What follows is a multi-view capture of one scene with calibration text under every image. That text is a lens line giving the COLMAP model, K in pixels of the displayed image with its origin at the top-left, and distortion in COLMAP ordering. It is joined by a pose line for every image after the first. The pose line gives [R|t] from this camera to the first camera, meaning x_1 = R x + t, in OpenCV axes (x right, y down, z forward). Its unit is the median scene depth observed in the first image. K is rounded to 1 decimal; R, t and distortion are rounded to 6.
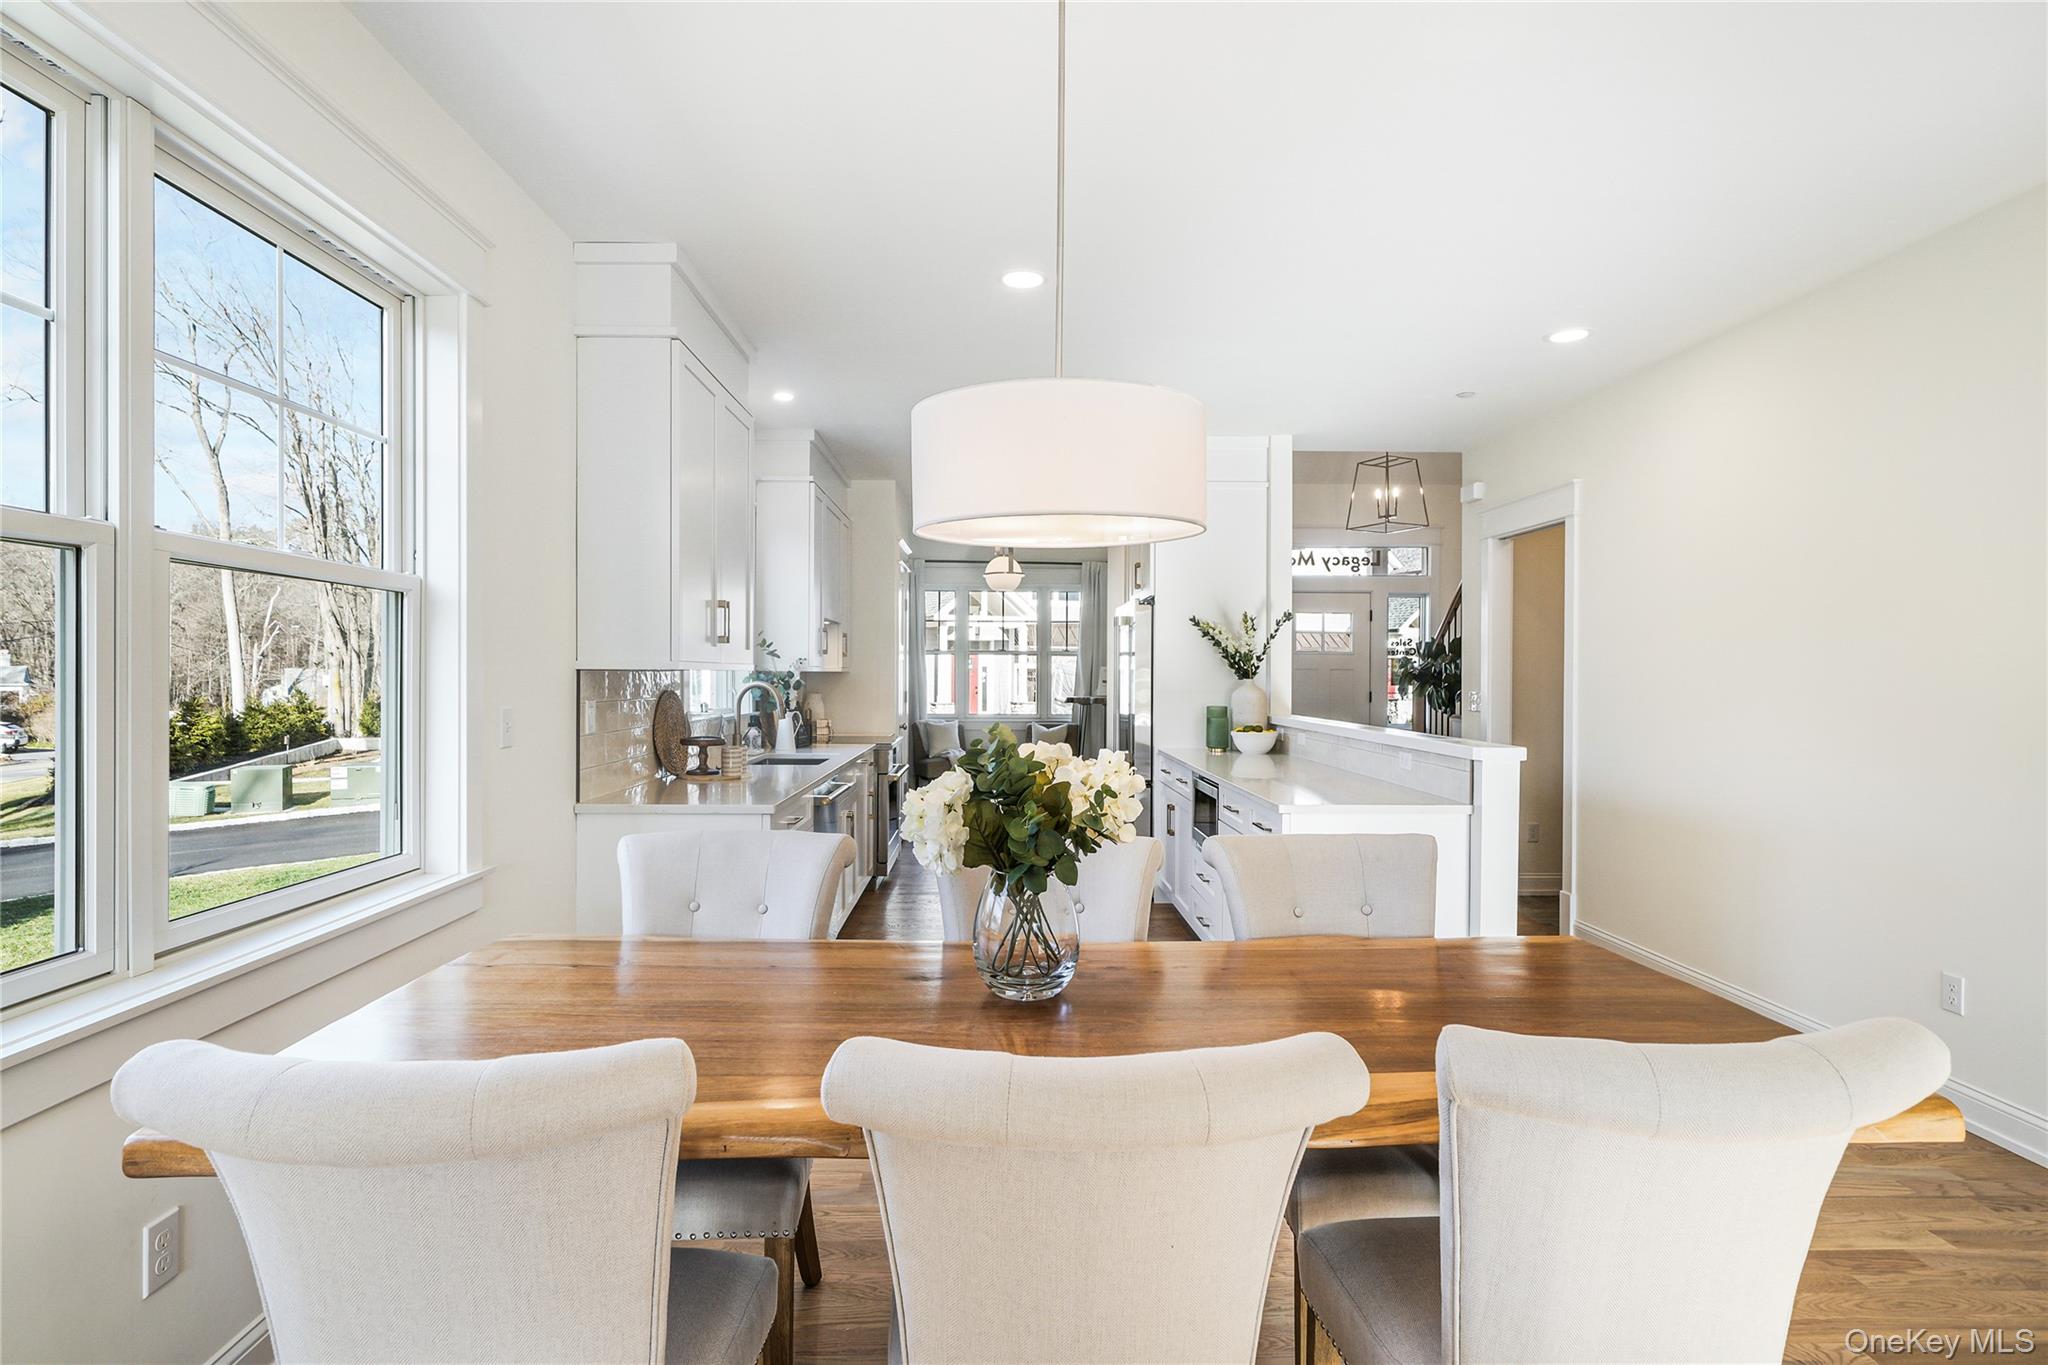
lens RADIAL K [[1069.1, 0, 1030.0], [0, 1069.1, 685.6], [0, 0, 1]] dist [-0.001071, 0.000146]
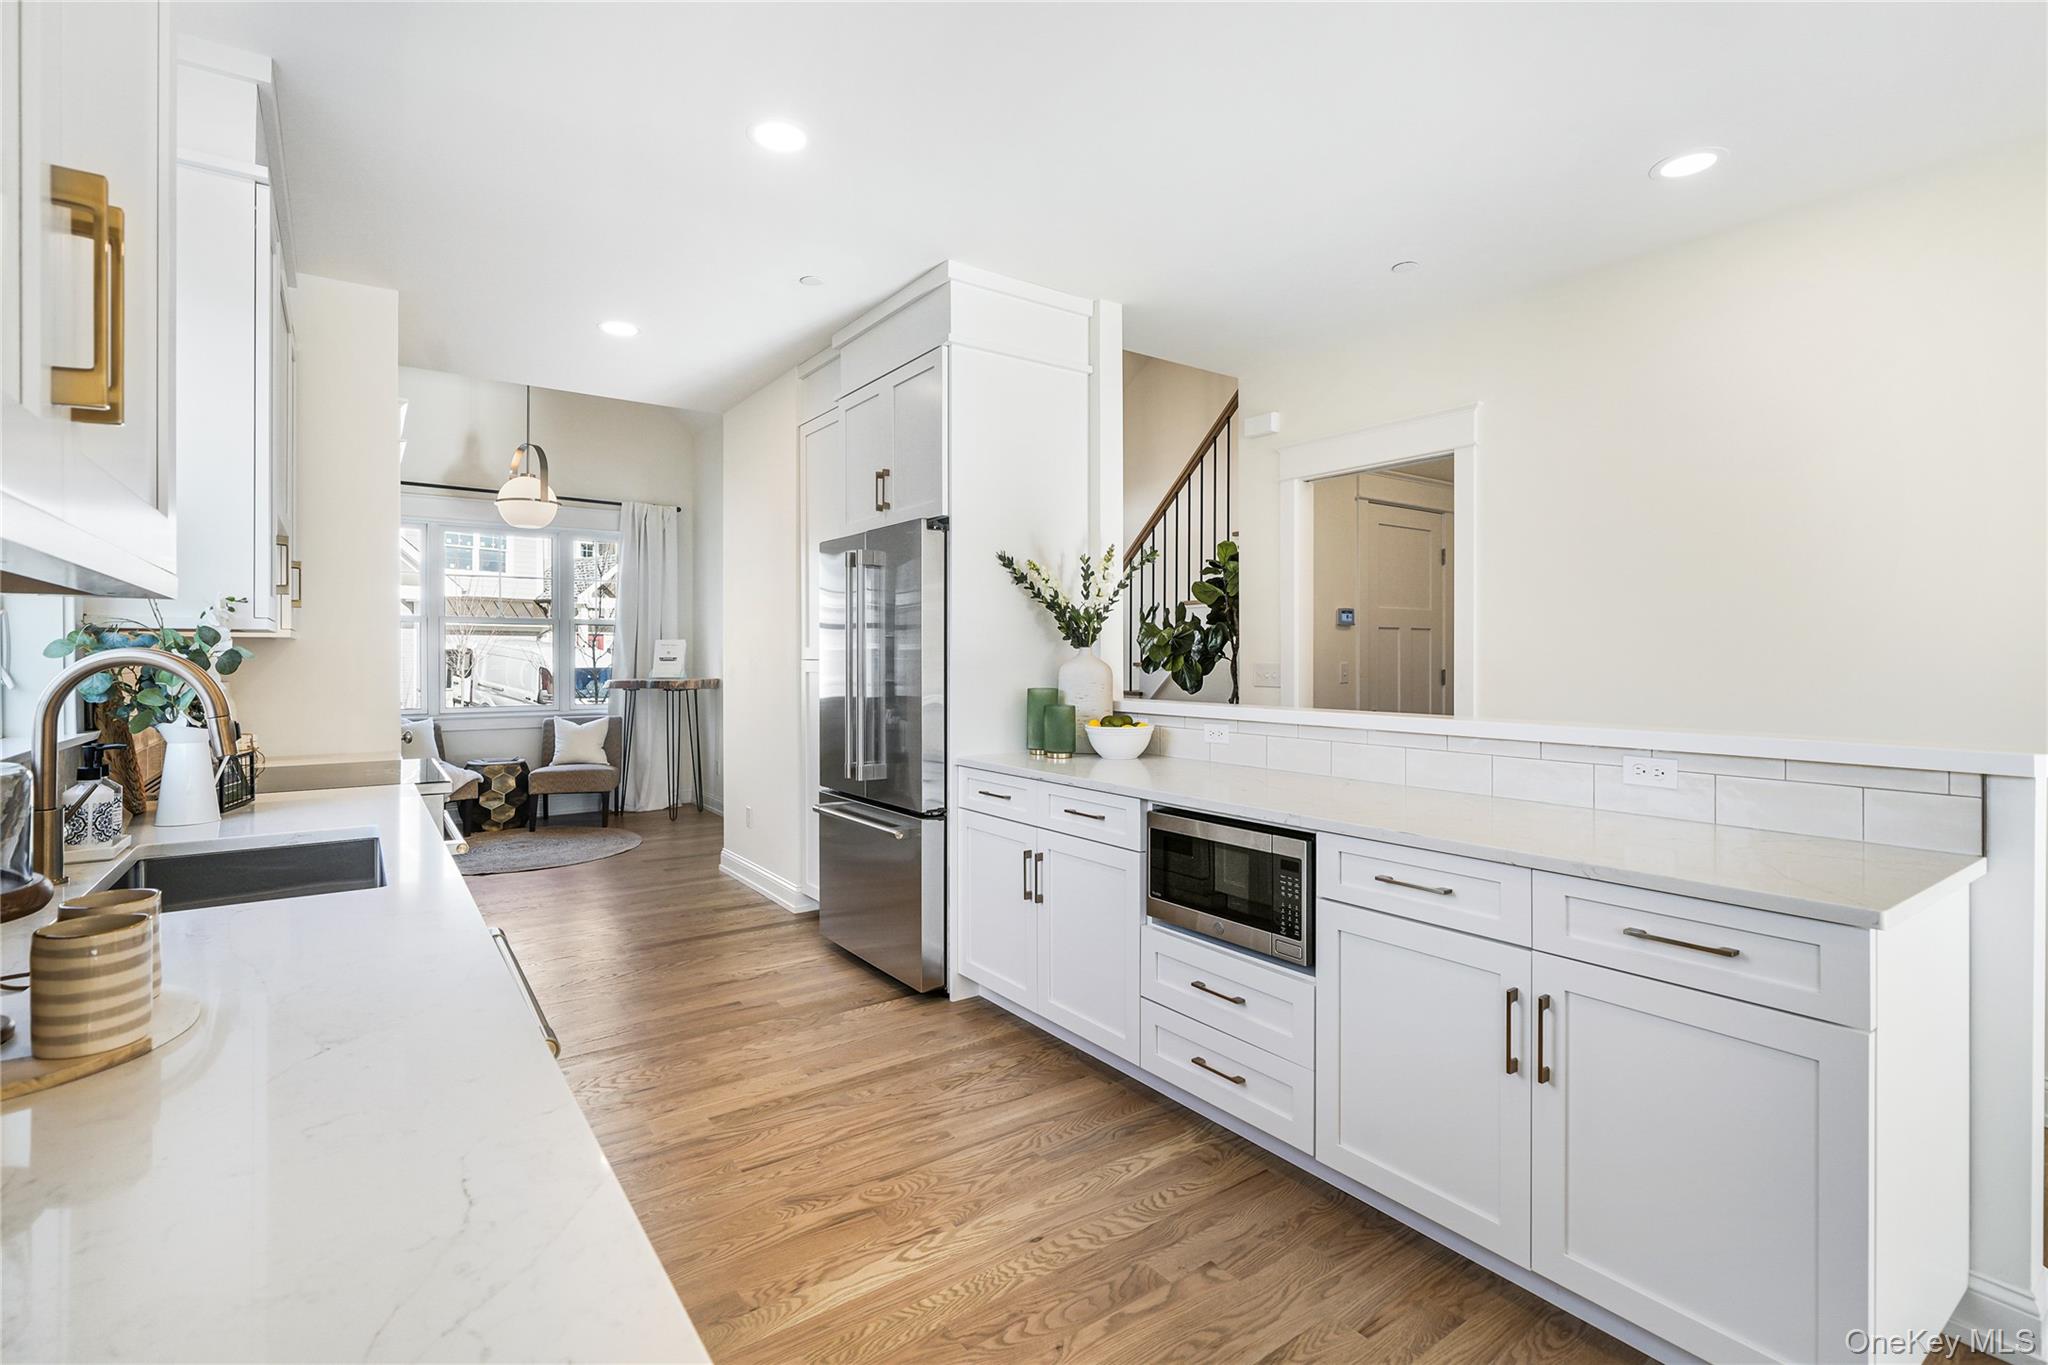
lens RADIAL K [[932.2, 0, 1021.7], [0, 932.2, 664.7], [0, 0, 1]] dist [-0.015985, 0.000059]
pose [[0.823995, -0.010265, 0.566505, -0.165412], [0.011409, 0.999934, 0.001524, 0.003430], [-0.566483, 0.005207, 0.824057, 0.535223]]
